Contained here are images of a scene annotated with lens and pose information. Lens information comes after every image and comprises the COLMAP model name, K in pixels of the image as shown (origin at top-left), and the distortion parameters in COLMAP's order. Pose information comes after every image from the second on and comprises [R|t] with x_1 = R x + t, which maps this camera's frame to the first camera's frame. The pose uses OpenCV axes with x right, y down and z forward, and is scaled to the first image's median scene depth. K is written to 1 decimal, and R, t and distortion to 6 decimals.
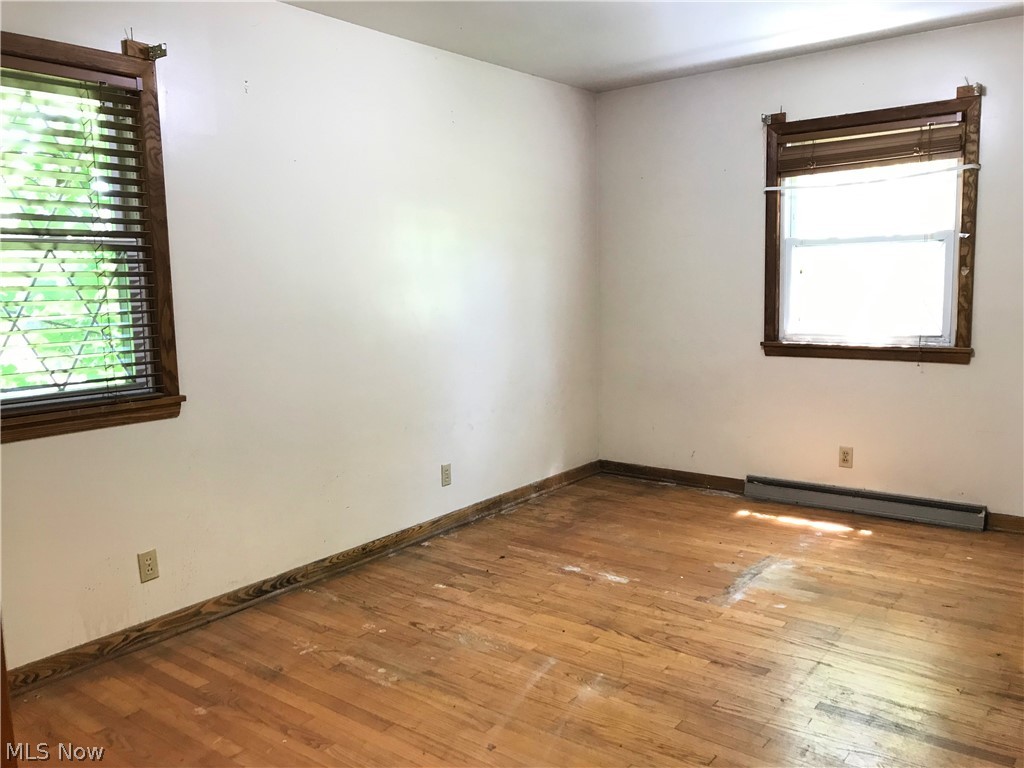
lens RADIAL K [[852.2, 0, 512.0], [0, 852.2, 384.0], [0, 0, 1]] dist [0.017966, 0.003923]
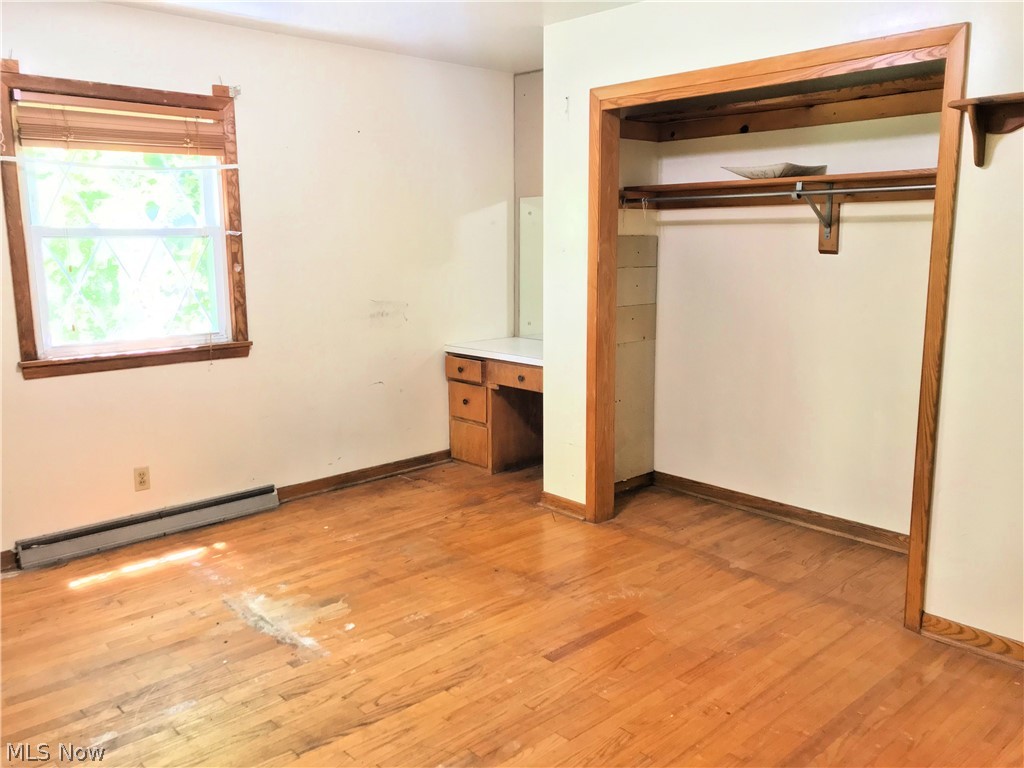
lens RADIAL K [[835.4, 0, 512.0], [0, 835.4, 384.0], [0, 0, 1]] dist [-0.003164, -0.004994]
pose [[0.143917, -0.145390, 0.978851, -0.427715], [0.127787, 0.983597, 0.127307, -0.079700], [-0.981304, 0.106763, 0.160135, 0.529694]]
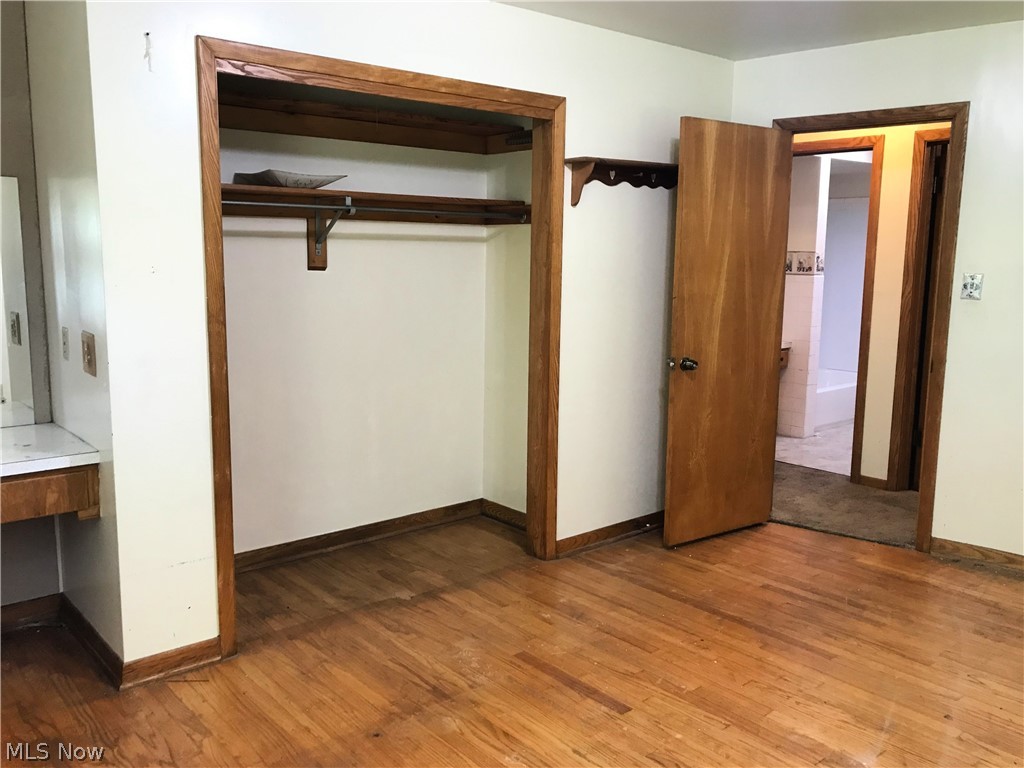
lens RADIAL K [[852.2, 0, 512.0], [0, 852.2, 384.0], [0, 0, 1]] dist [0.017966, 0.003923]
pose [[-0.982347, -0.015521, 0.186422, 0.196250], [0.037036, 0.960689, 0.275144, -0.191243], [-0.183364, 0.277191, -0.943156, 1.210421]]
